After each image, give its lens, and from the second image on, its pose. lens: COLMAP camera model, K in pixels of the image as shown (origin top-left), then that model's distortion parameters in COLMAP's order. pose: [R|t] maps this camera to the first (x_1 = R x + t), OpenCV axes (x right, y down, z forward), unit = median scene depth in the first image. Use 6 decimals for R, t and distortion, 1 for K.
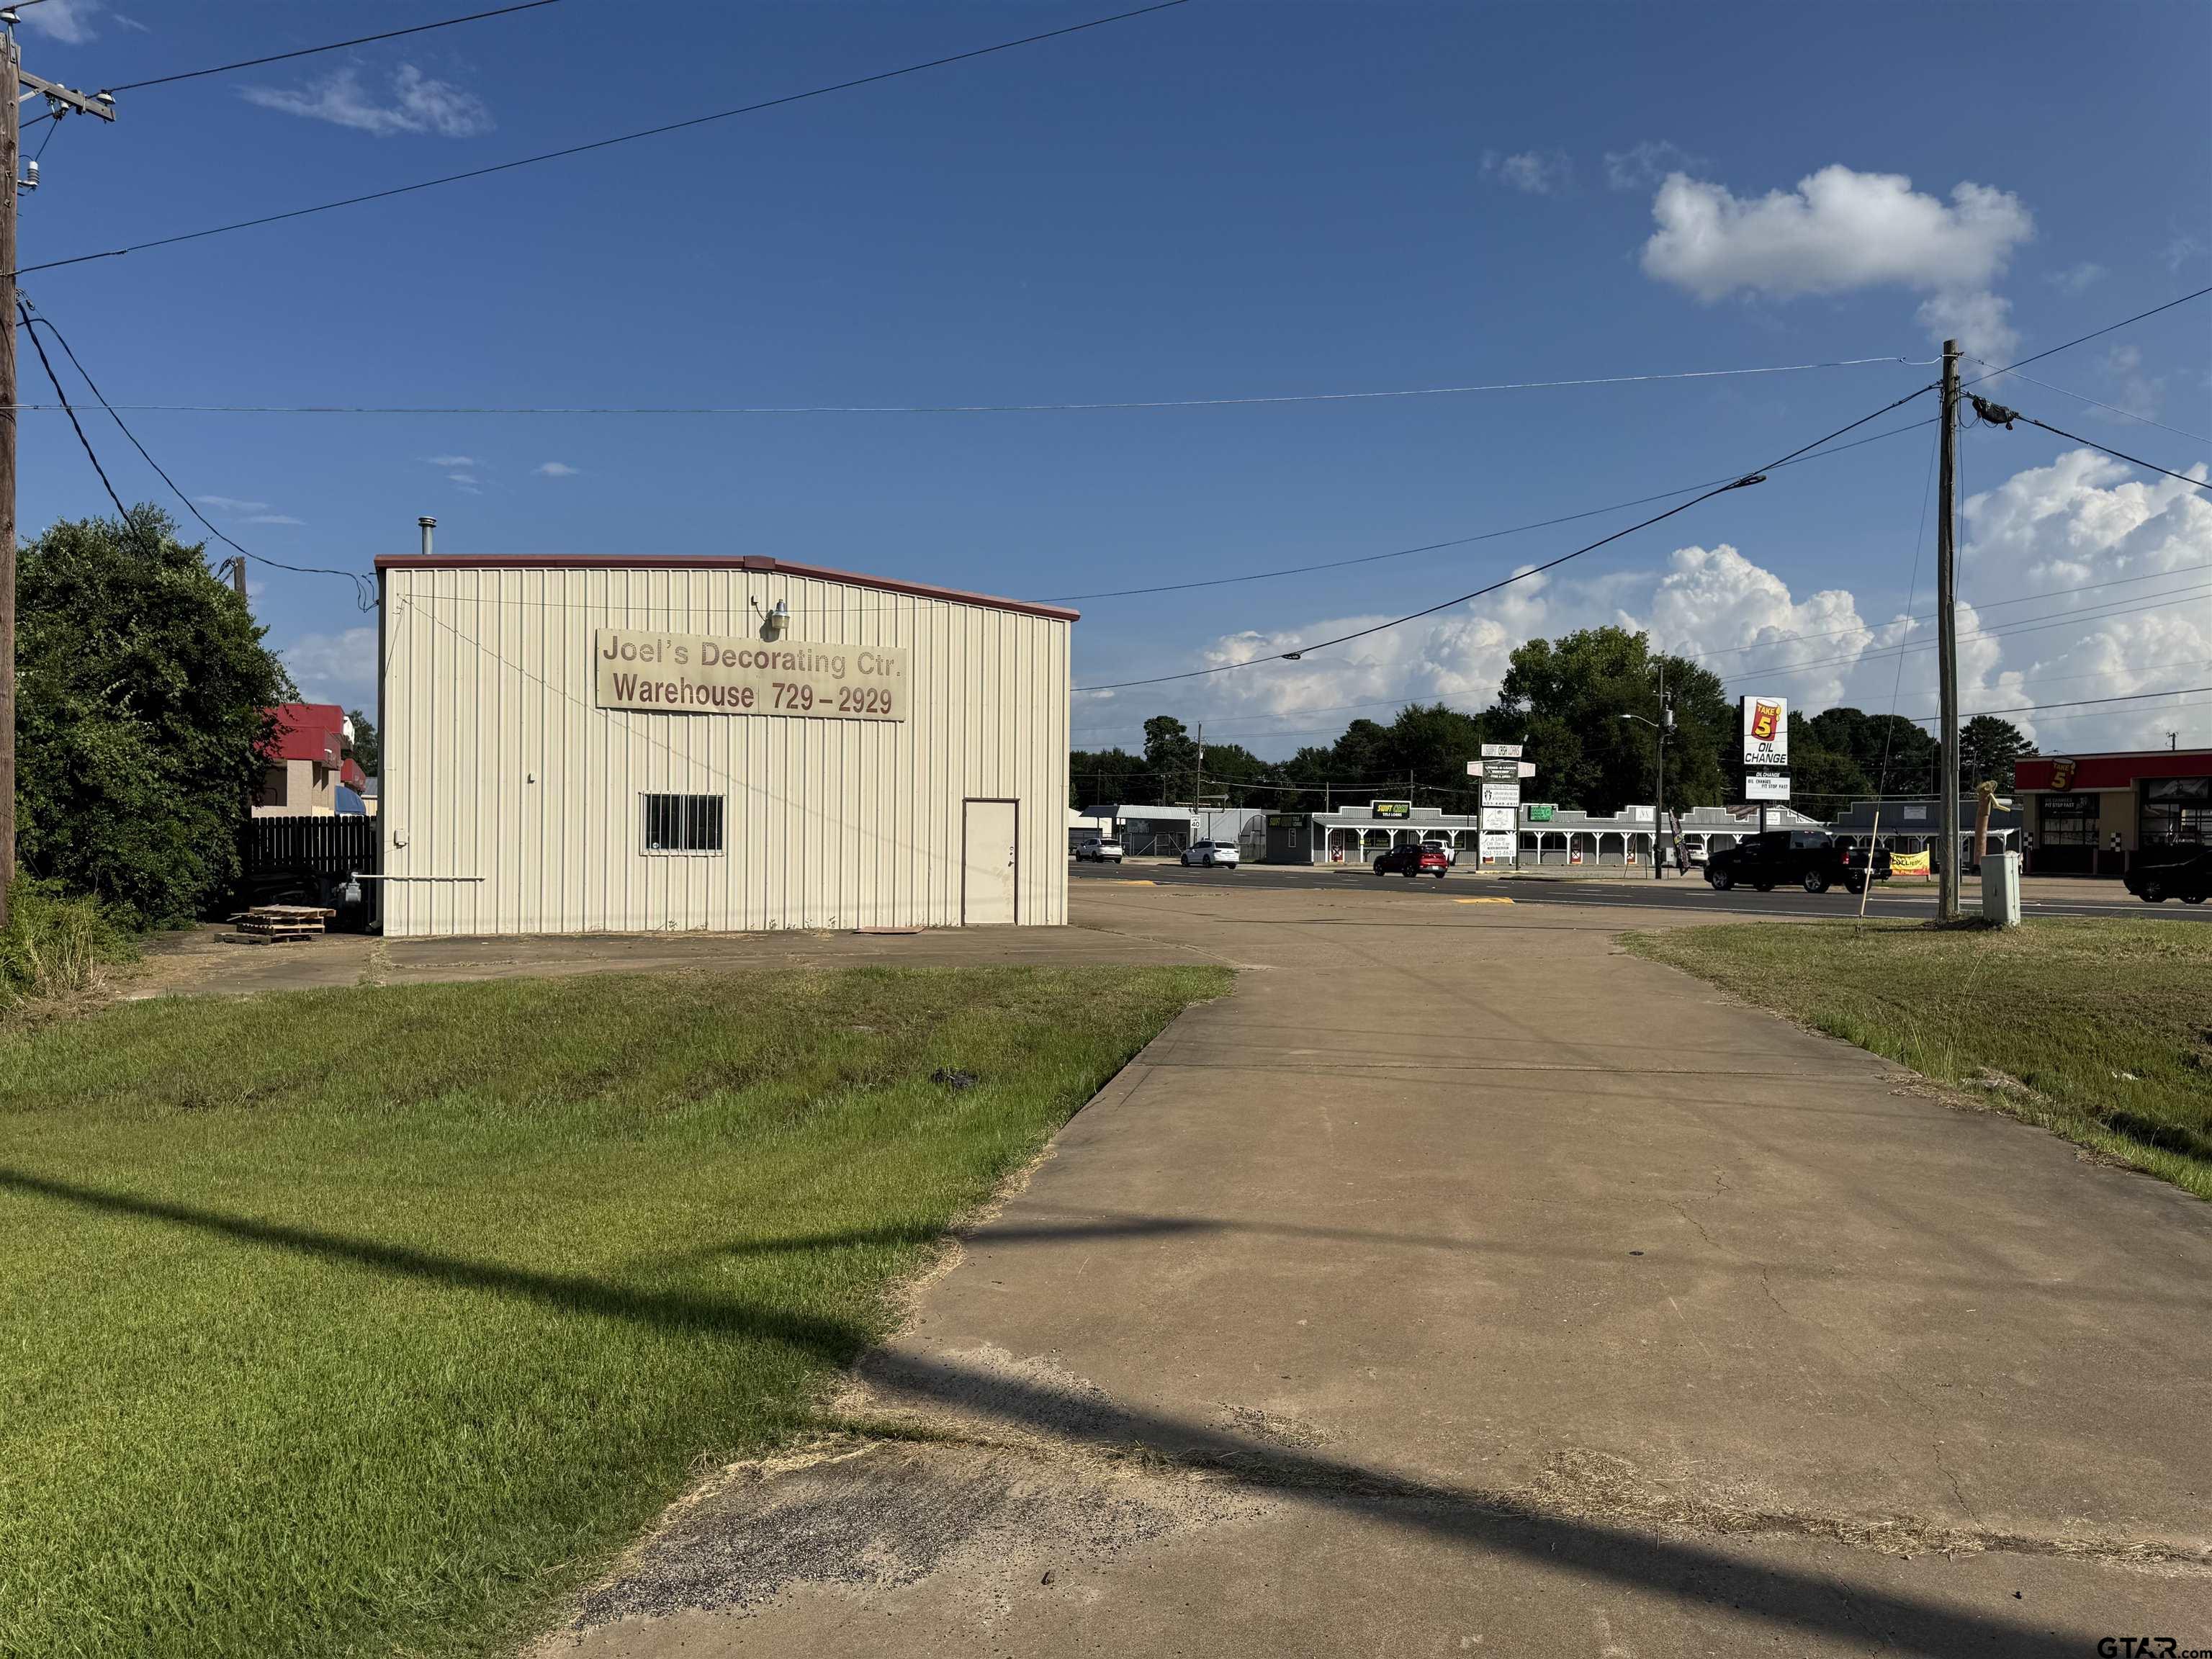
lens RADIAL K [[1544.5, 0, 1106.3], [0, 1544.5, 830.2], [0, 0, 1]] dist [0.094520, -0.117543]
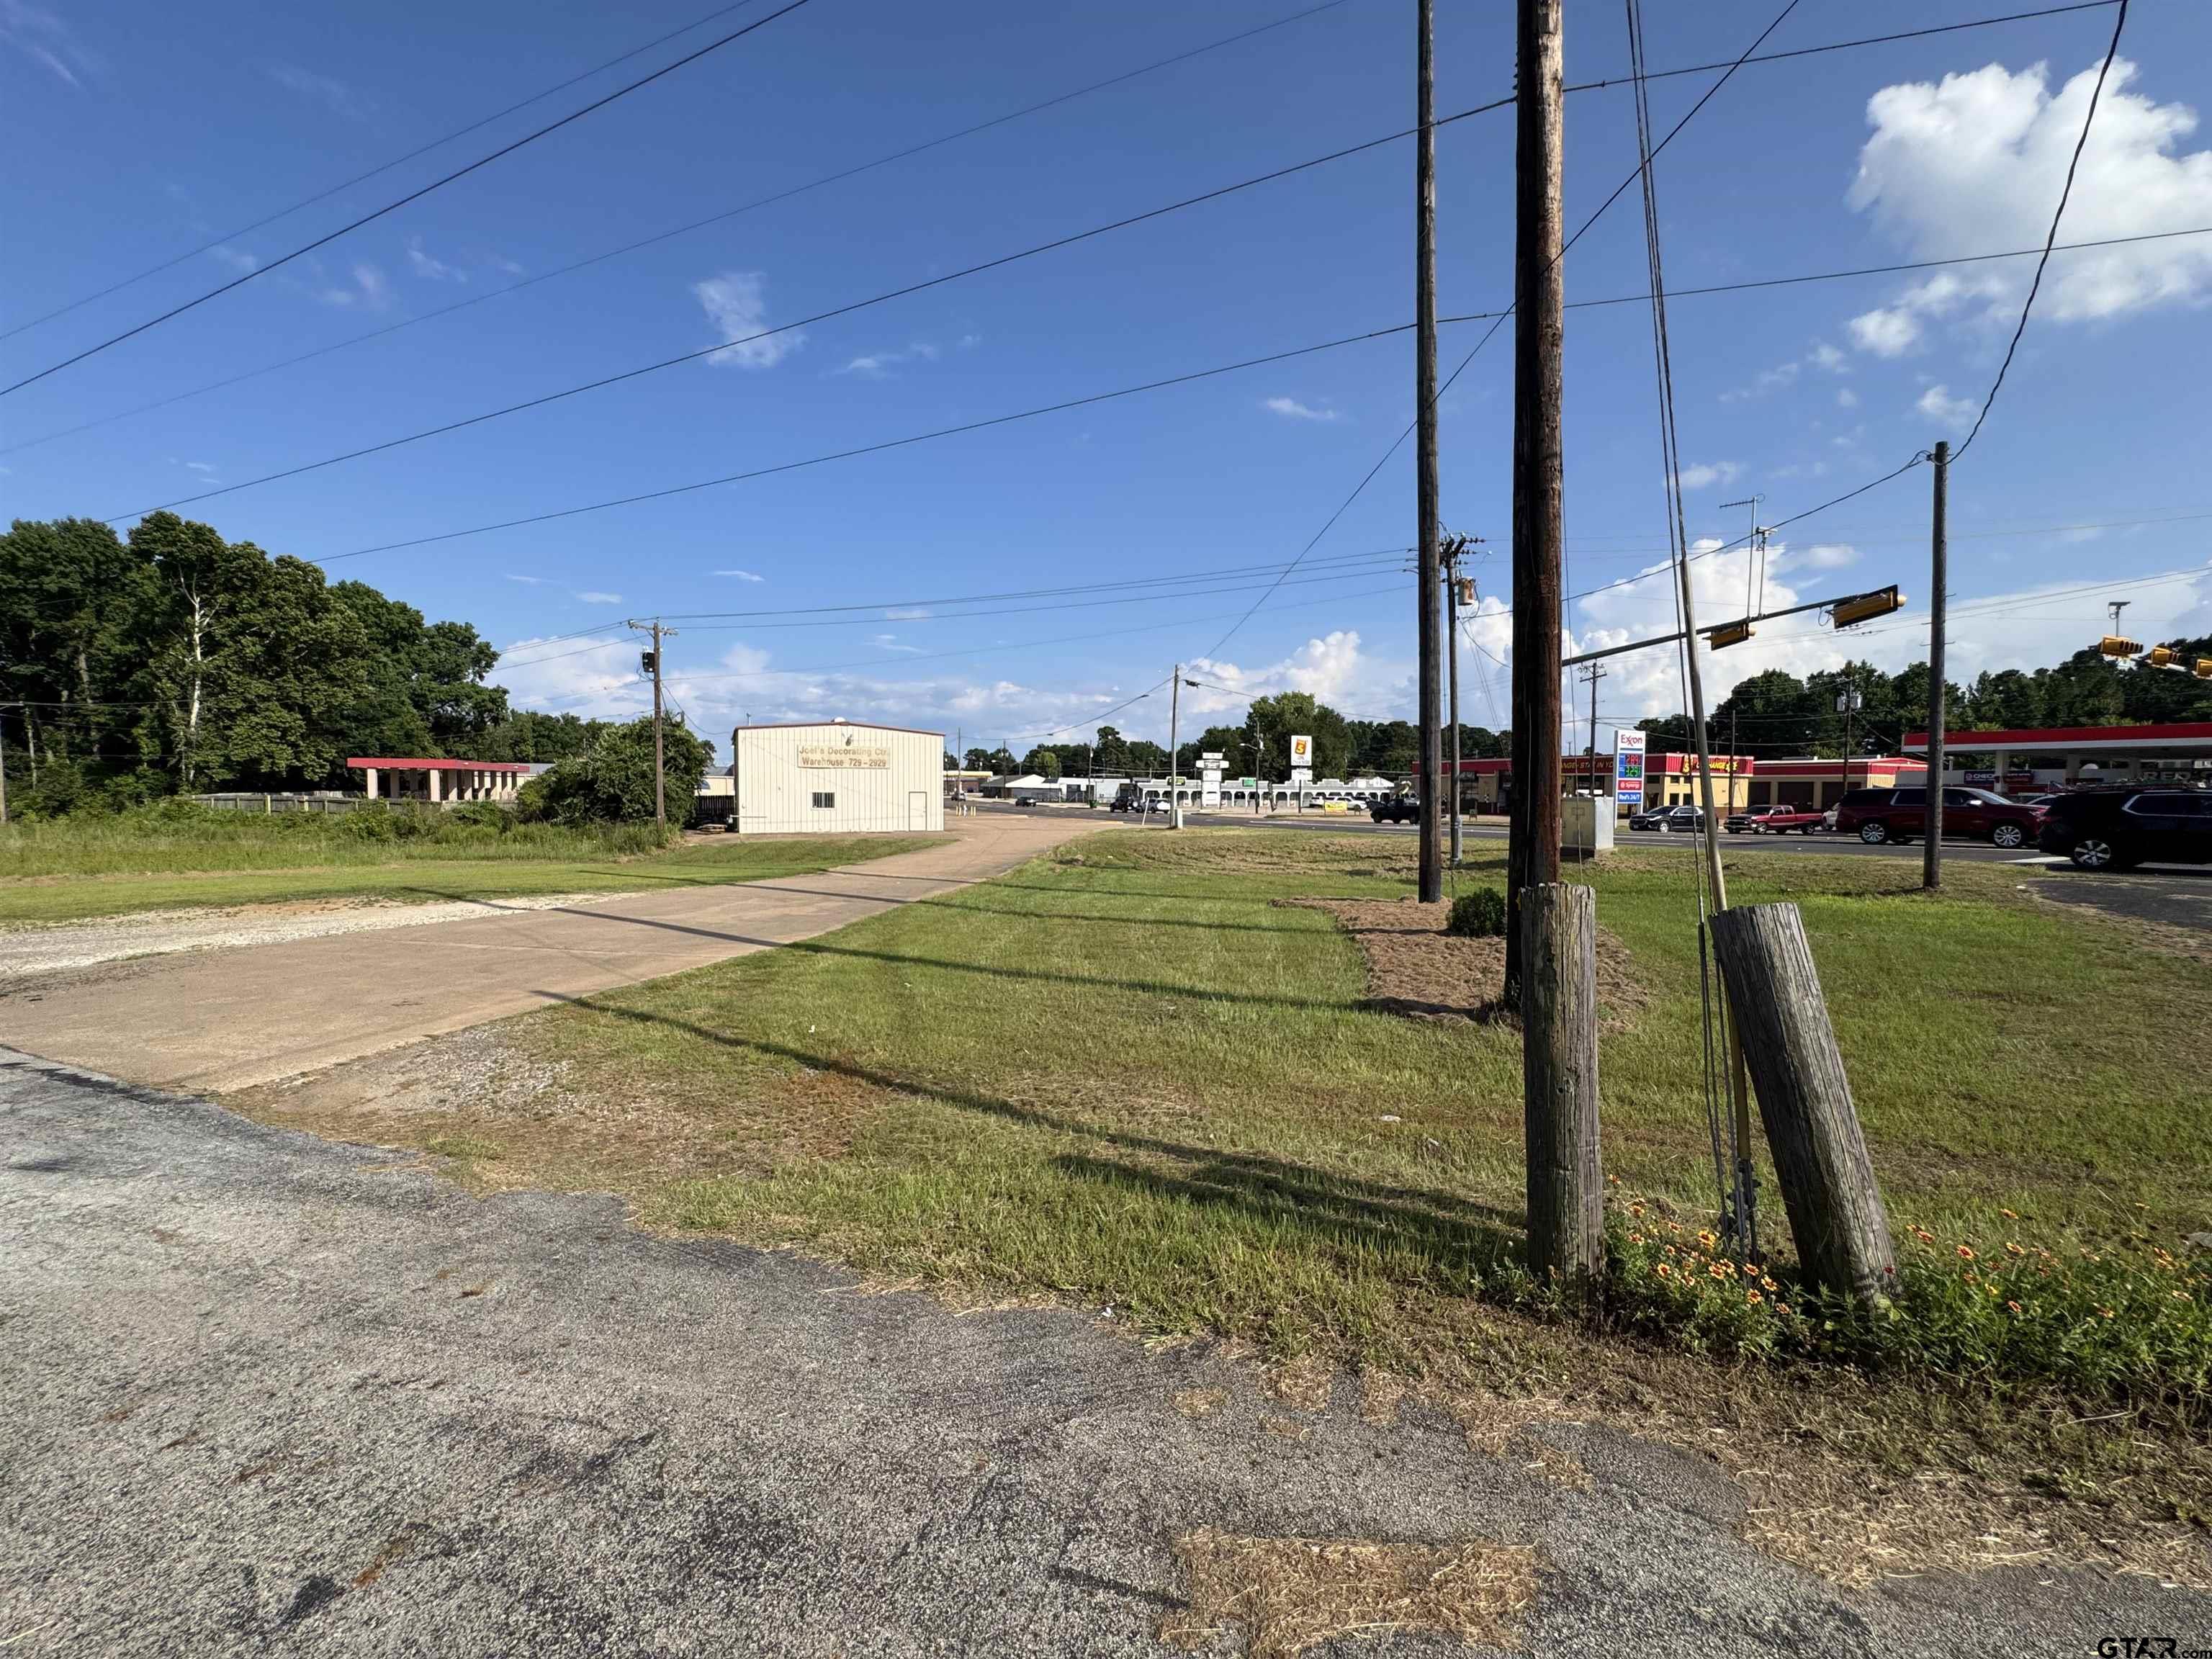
lens RADIAL K [[886.8, 0, 1110.3], [0, 886.8, 834.9], [0, 0, 1]] dist [-0.002168, -0.000071]
pose [[0.999966, -0.003537, 0.007436, 0.326174], [0.003107, 0.998368, 0.057022, -0.035847], [-0.007625, -0.056997, 0.998345, -0.906699]]
